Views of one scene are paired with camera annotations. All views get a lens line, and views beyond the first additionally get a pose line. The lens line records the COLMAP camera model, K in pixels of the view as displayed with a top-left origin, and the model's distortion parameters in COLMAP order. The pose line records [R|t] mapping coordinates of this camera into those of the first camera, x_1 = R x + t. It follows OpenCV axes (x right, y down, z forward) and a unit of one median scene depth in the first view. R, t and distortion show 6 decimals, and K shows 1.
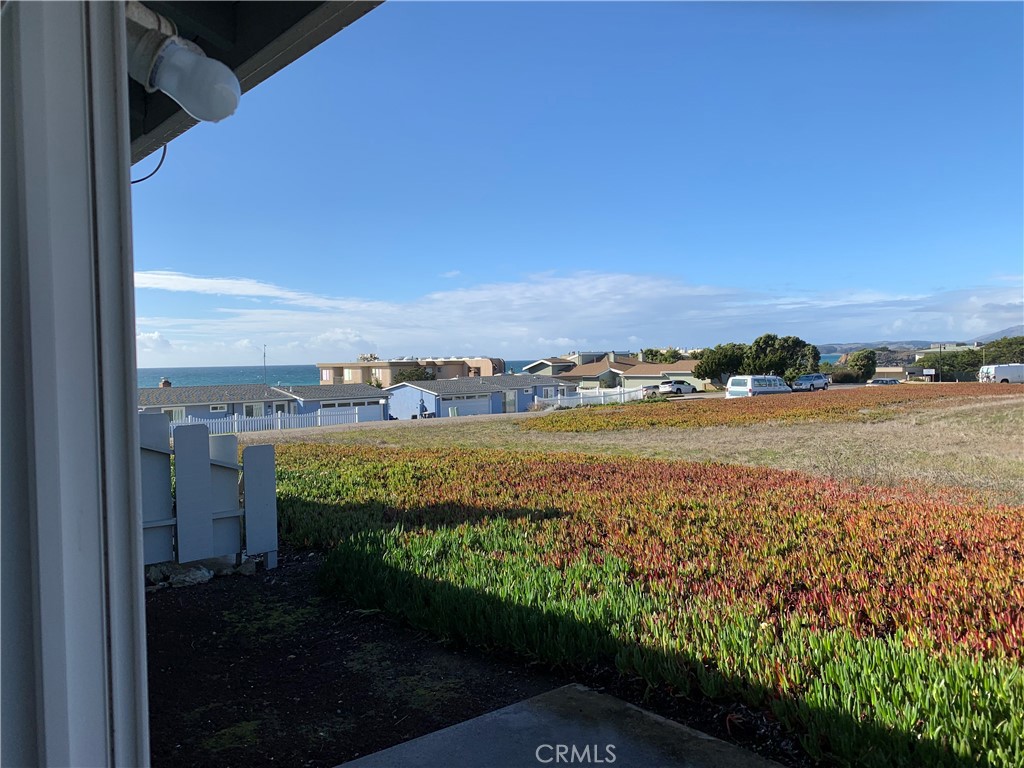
lens RADIAL K [[773.3, 0, 512.0], [0, 773.3, 384.0], [0, 0, 1]] dist [0.048382, -0.064200]
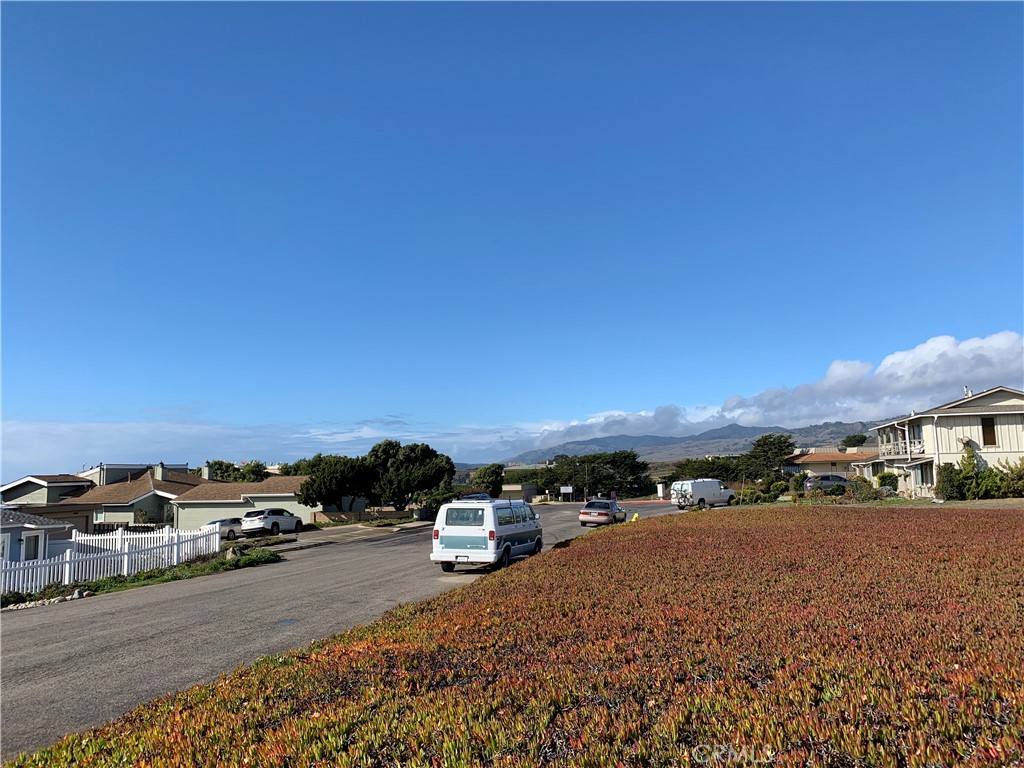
lens RADIAL K [[758.1, 0, 491.2], [0, 758.1, 362.5], [0, 0, 1]] dist [0.049472, -0.056136]
pose [[0.862020, 0.074014, 0.501441, 0.051813], [0.020184, 0.983485, -0.179862, -0.006077], [-0.506472, 0.165166, 0.846290, 0.377550]]
